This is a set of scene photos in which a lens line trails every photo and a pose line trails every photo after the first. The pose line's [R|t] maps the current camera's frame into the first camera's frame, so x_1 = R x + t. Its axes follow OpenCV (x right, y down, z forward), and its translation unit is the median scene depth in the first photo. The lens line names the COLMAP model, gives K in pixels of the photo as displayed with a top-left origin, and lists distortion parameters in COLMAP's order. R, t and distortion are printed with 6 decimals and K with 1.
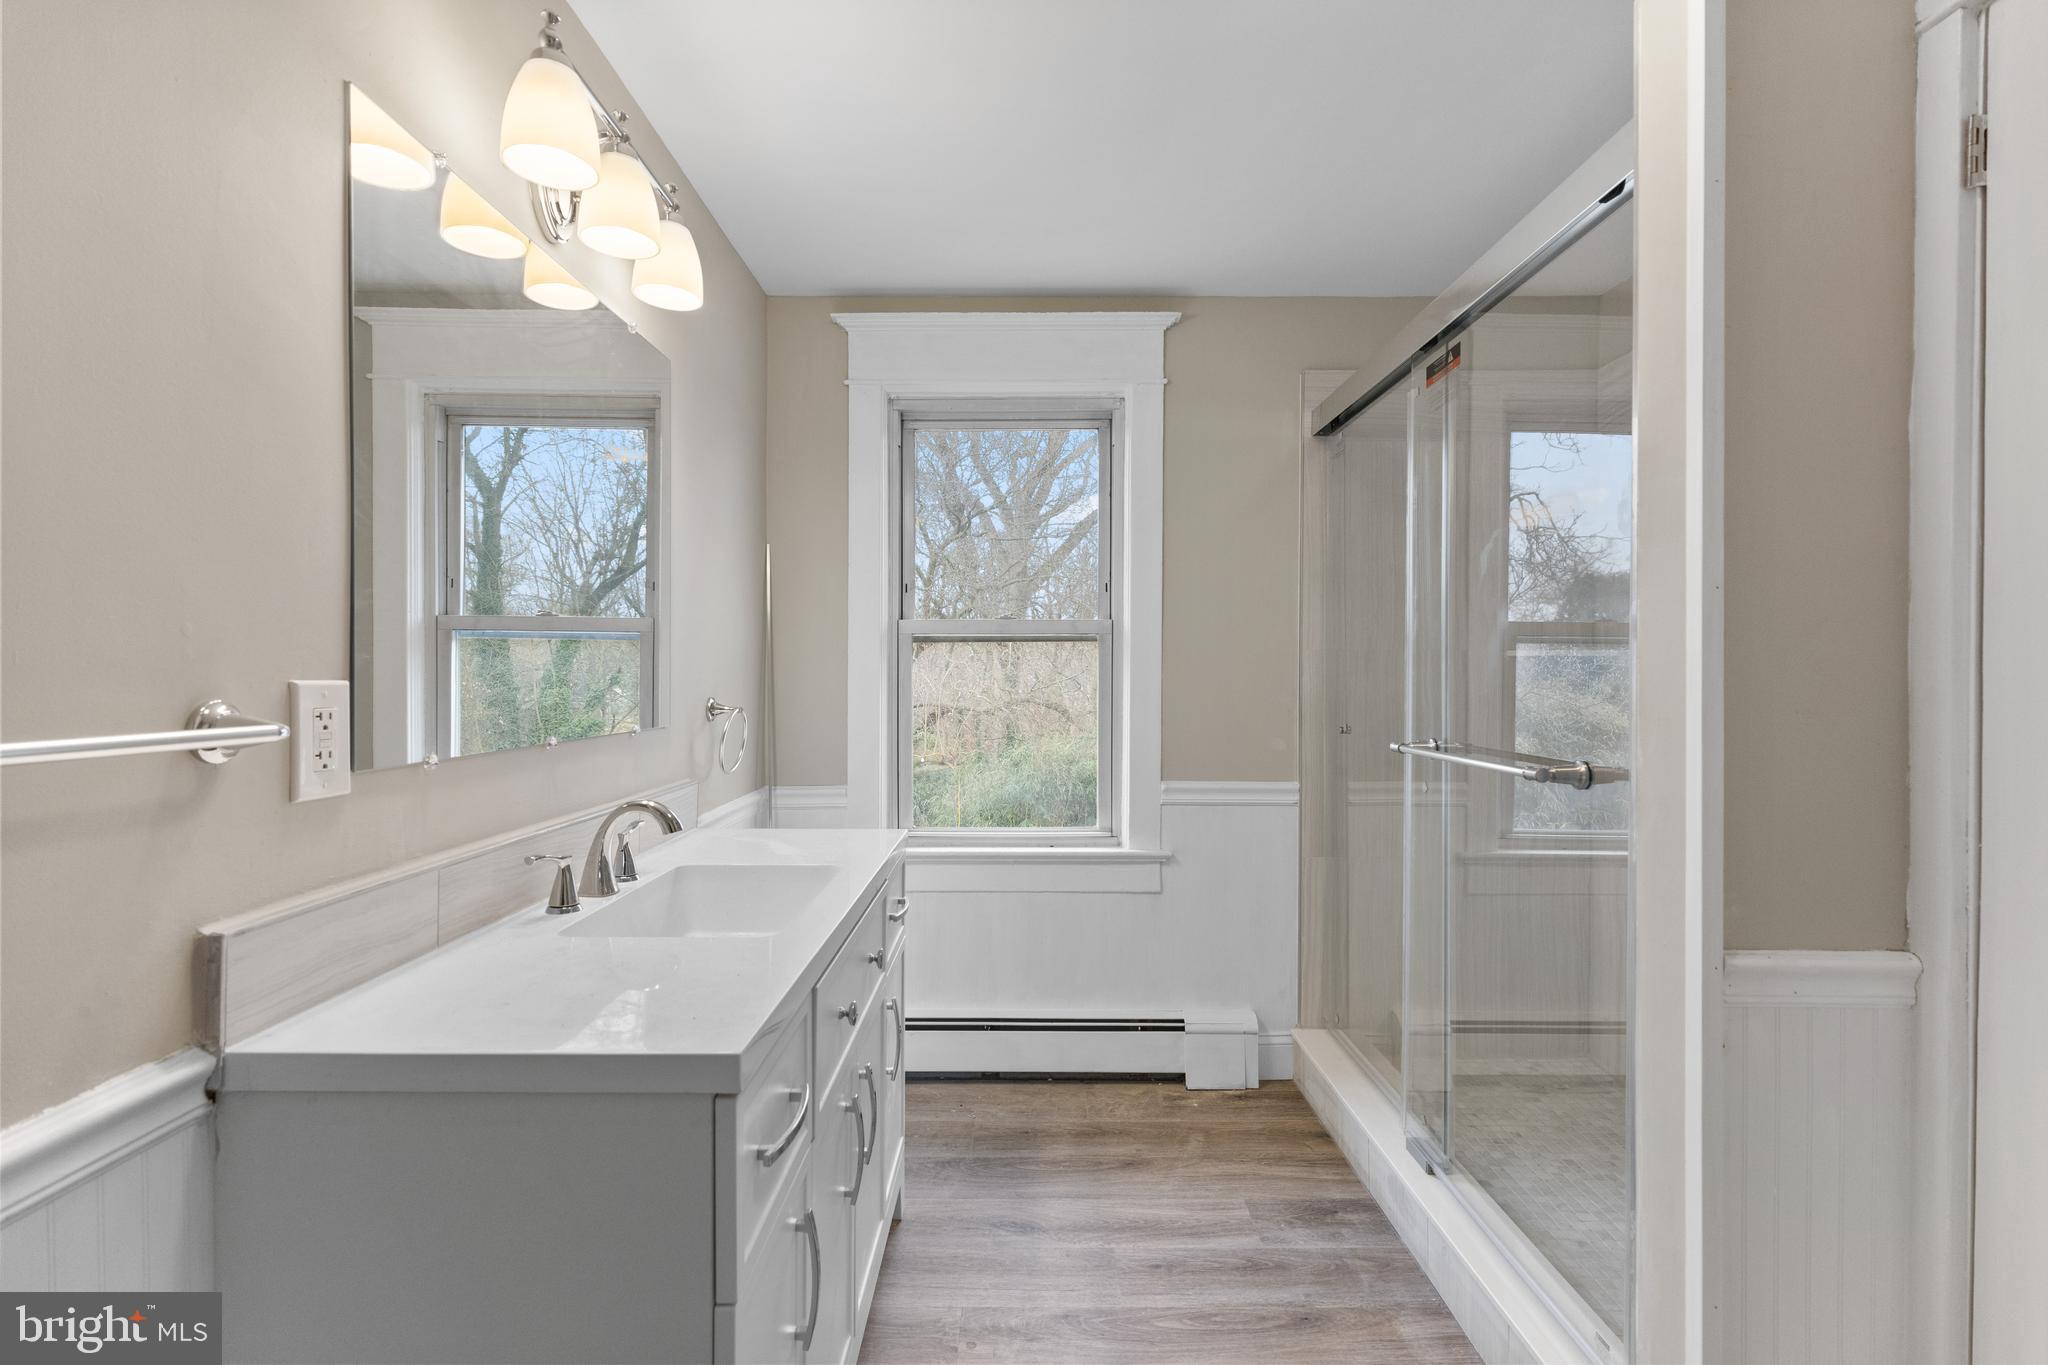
lens RADIAL K [[926.7, 0, 1023.5], [0, 926.7, 680.7], [0, 0, 1]] dist [-0.001619, 0.000105]
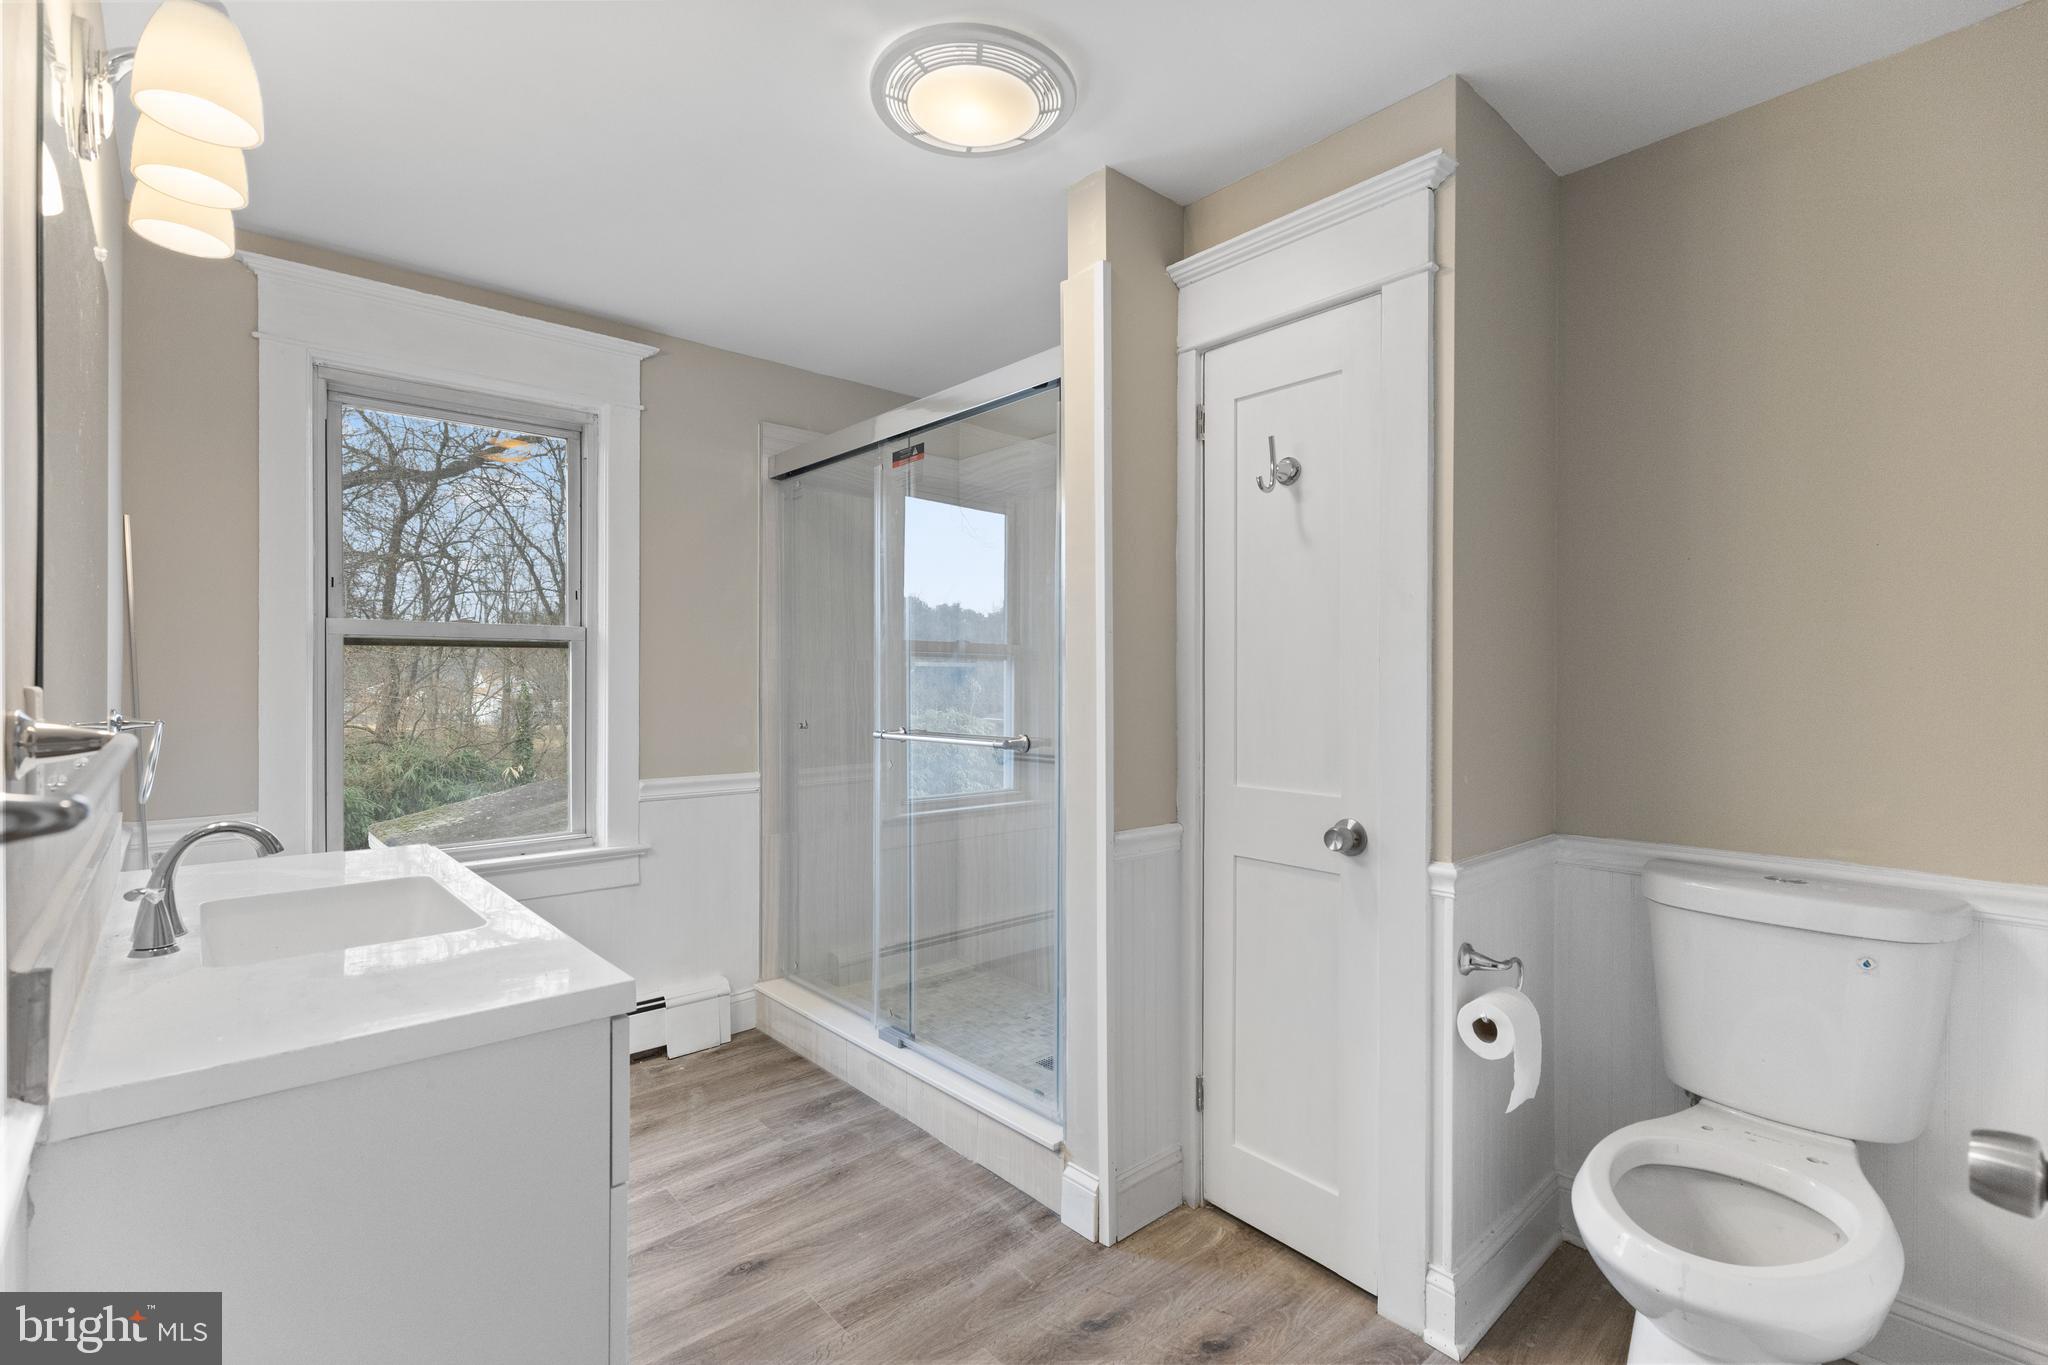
lens RADIAL K [[926.7, 0, 1025.5], [0, 926.7, 683.1], [0, 0, 1]] dist [-0.001619, 0.000105]
pose [[0.741563, -0.001879, 0.670880, -0.260563], [0.004257, 0.999989, -0.001905, 0.000404], [-0.670870, 0.004268, 0.741563, -0.103426]]
